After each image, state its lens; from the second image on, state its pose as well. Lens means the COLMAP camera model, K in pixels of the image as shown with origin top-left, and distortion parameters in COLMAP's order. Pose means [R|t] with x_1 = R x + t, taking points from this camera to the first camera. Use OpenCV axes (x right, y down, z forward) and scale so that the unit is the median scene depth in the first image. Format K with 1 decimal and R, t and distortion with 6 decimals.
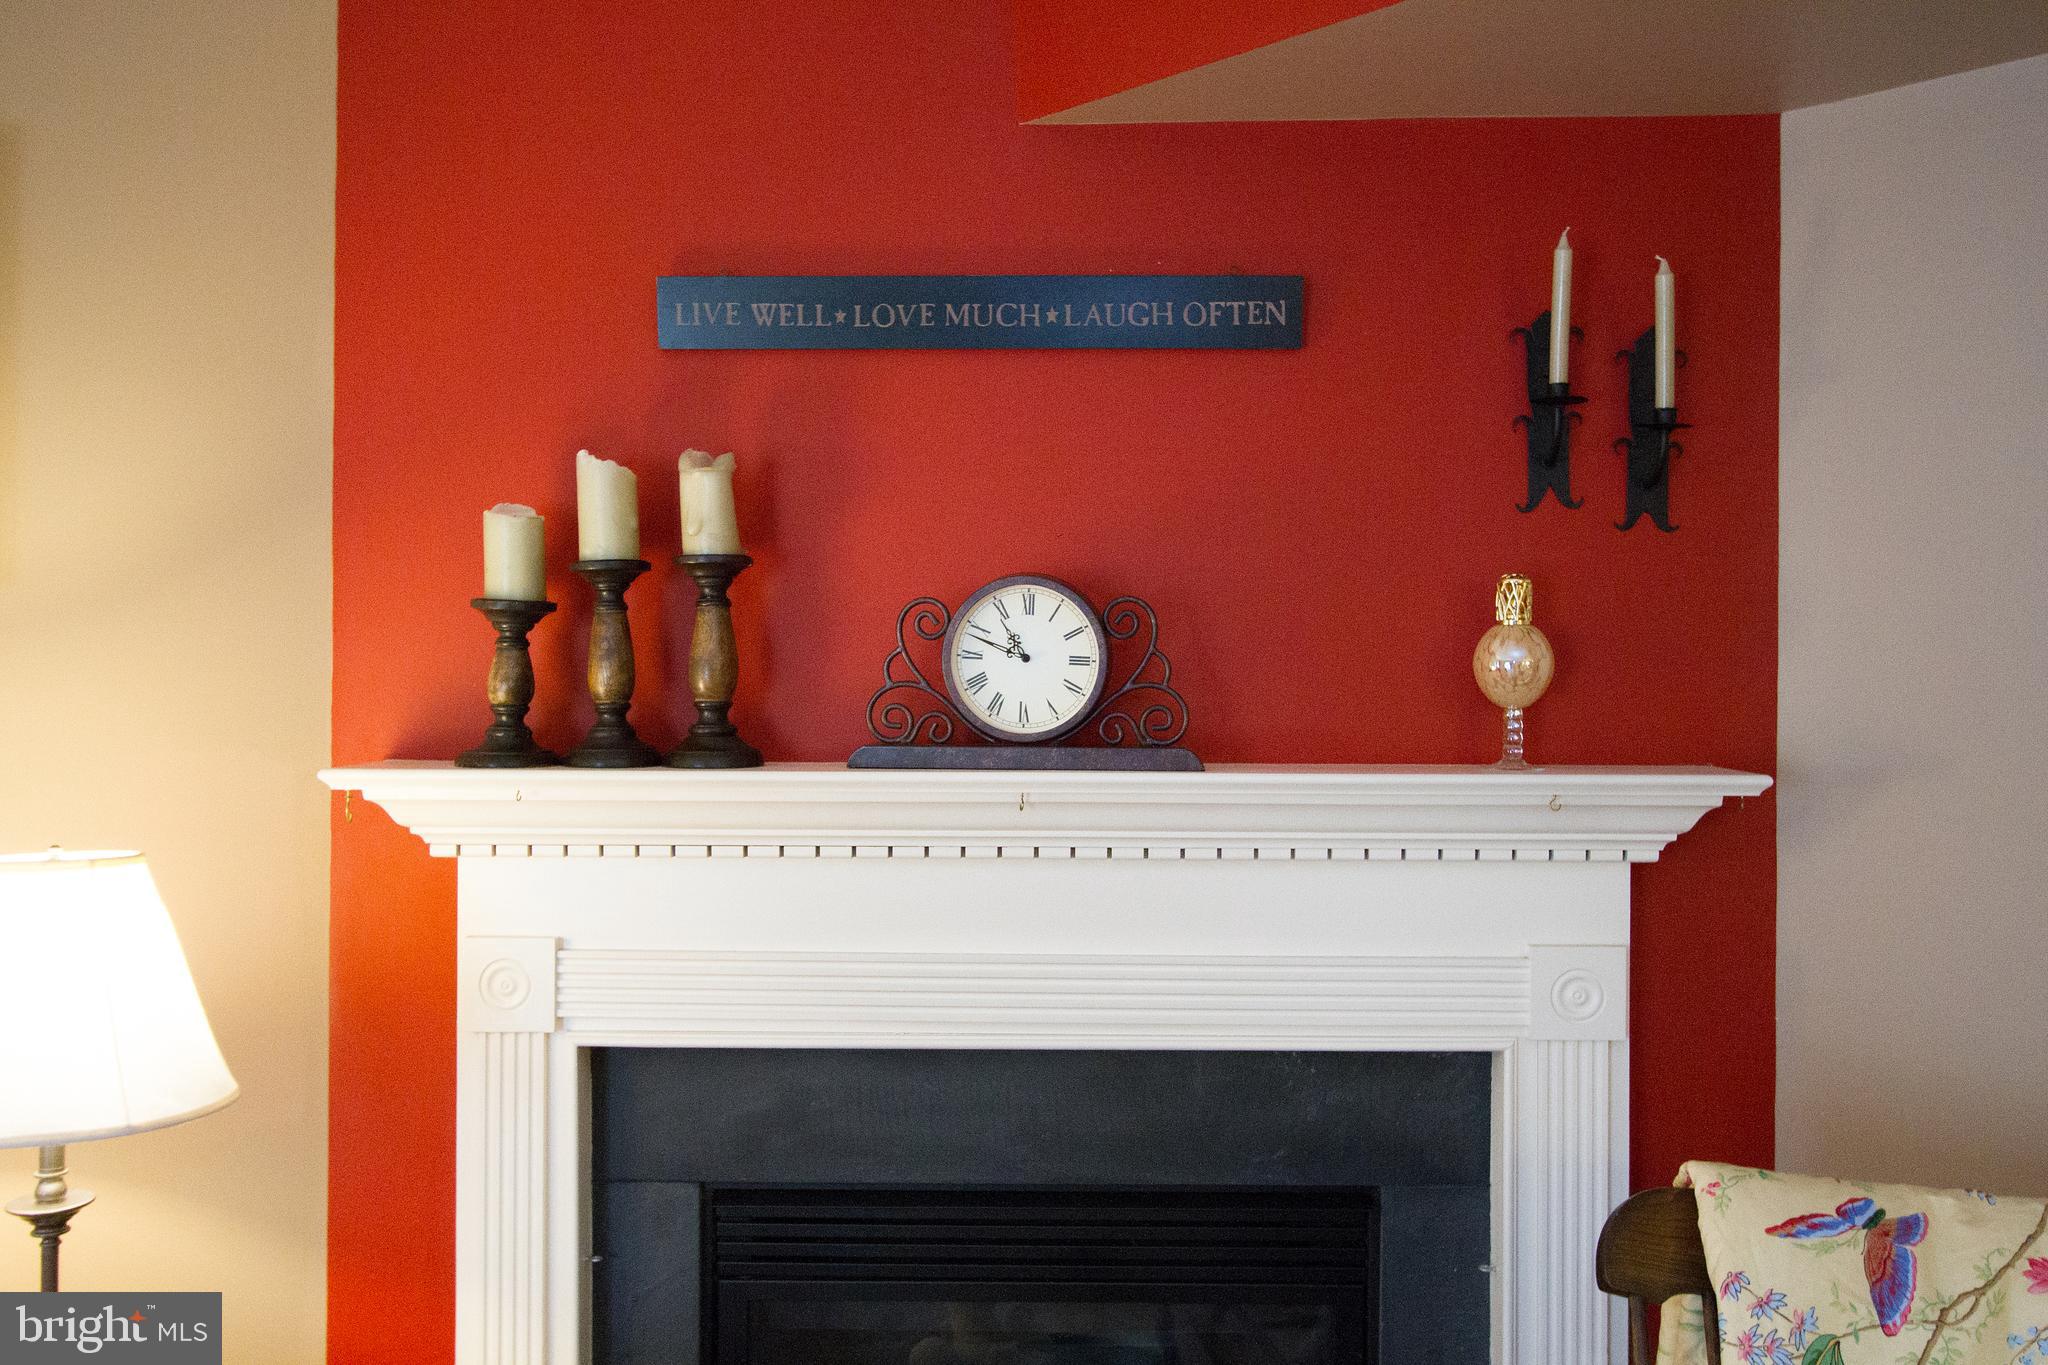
lens RADIAL K [[1780.7, 0, 1027.1], [0, 1780.7, 686.2], [0, 0, 1]] dist [-0.006704, 0.002993]
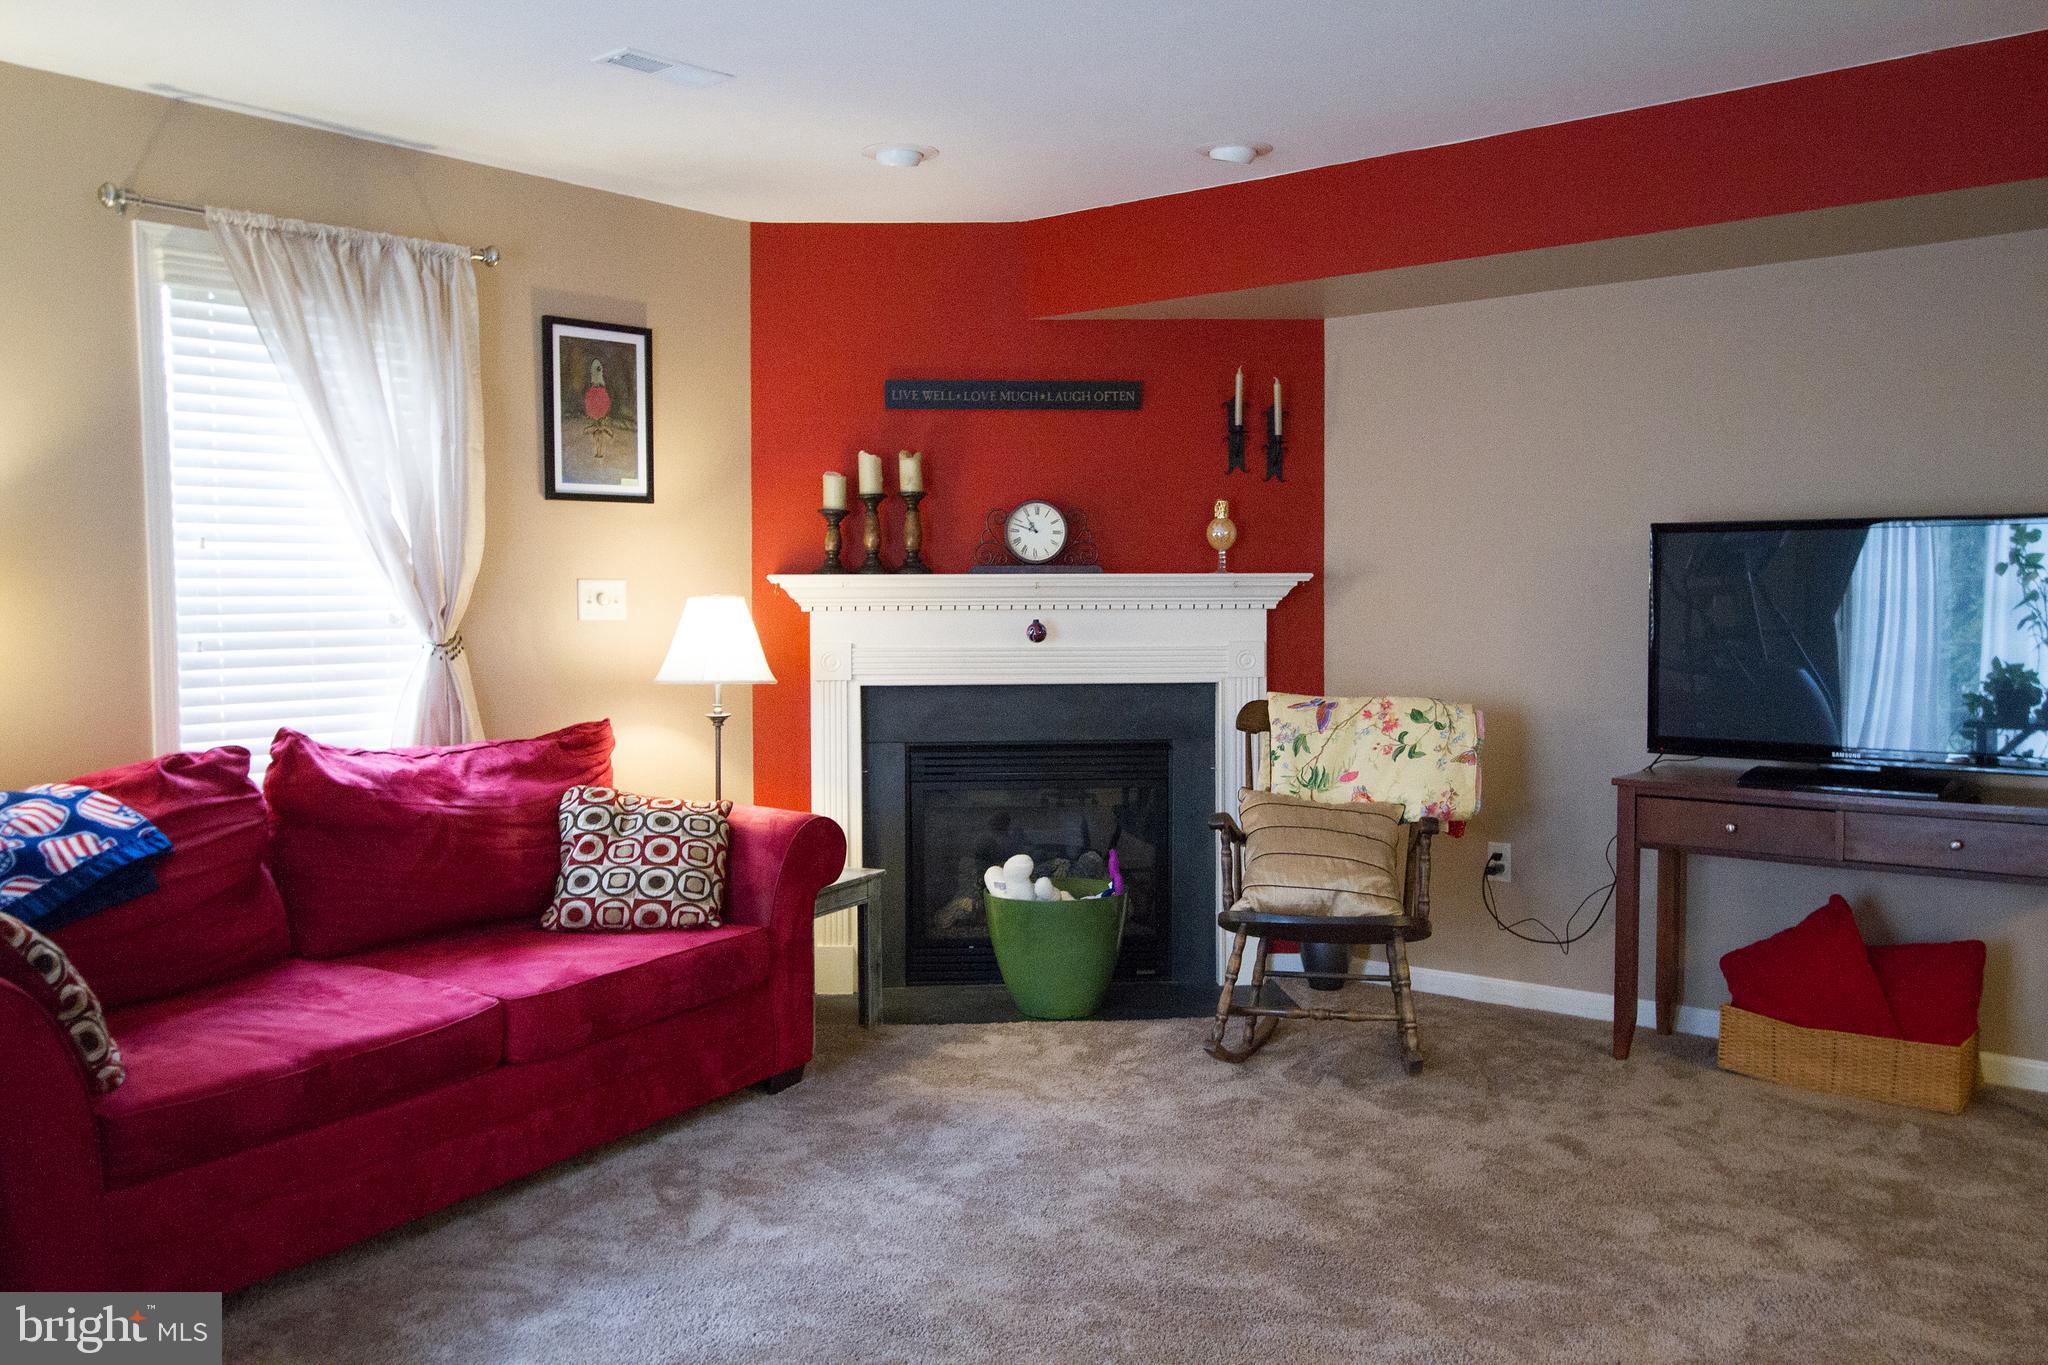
lens RADIAL K [[1666.5, 0, 1031.3], [0, 1666.5, 682.0], [0, 0, 1]] dist [-0.030779, 0.052283]
pose [[0.996423, -0.011005, 0.083784, -0.210723], [0.007251, 0.998962, 0.044980, 0.092890], [-0.084192, -0.044212, 0.995468, -1.408584]]
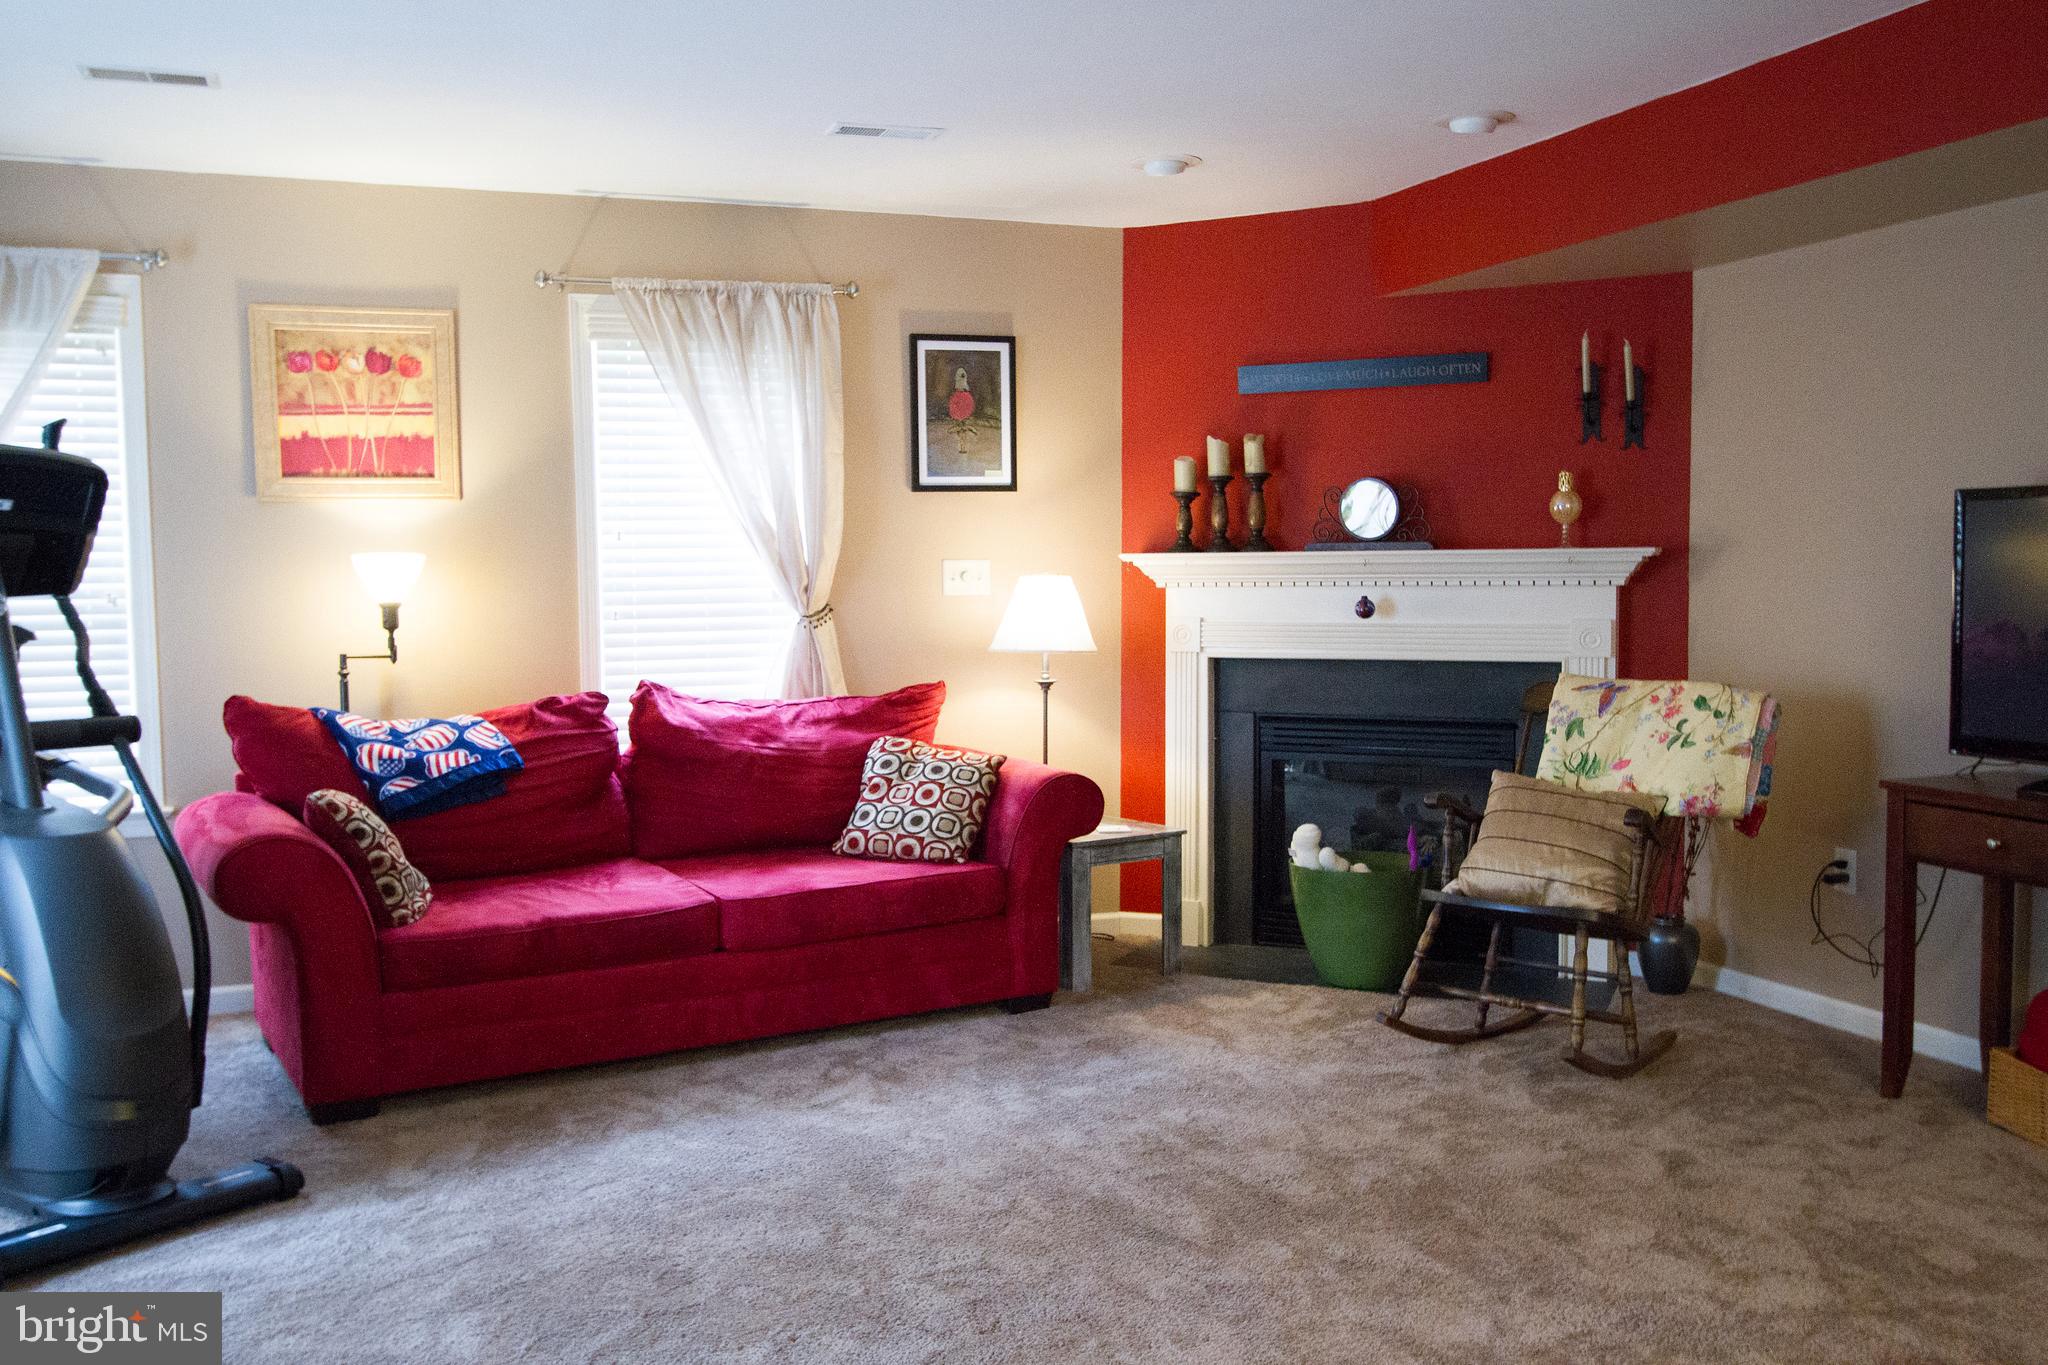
lens RADIAL K [[1718.3, 0, 994.0], [0, 1718.3, 682.4], [0, 0, 1]] dist [-0.023448, 0.016902]
pose [[0.908968, 0.016646, -0.416533, 0.545275], [0.009230, 0.998154, 0.060032, 0.081744], [0.416763, -0.058411, 0.907136, -1.521927]]
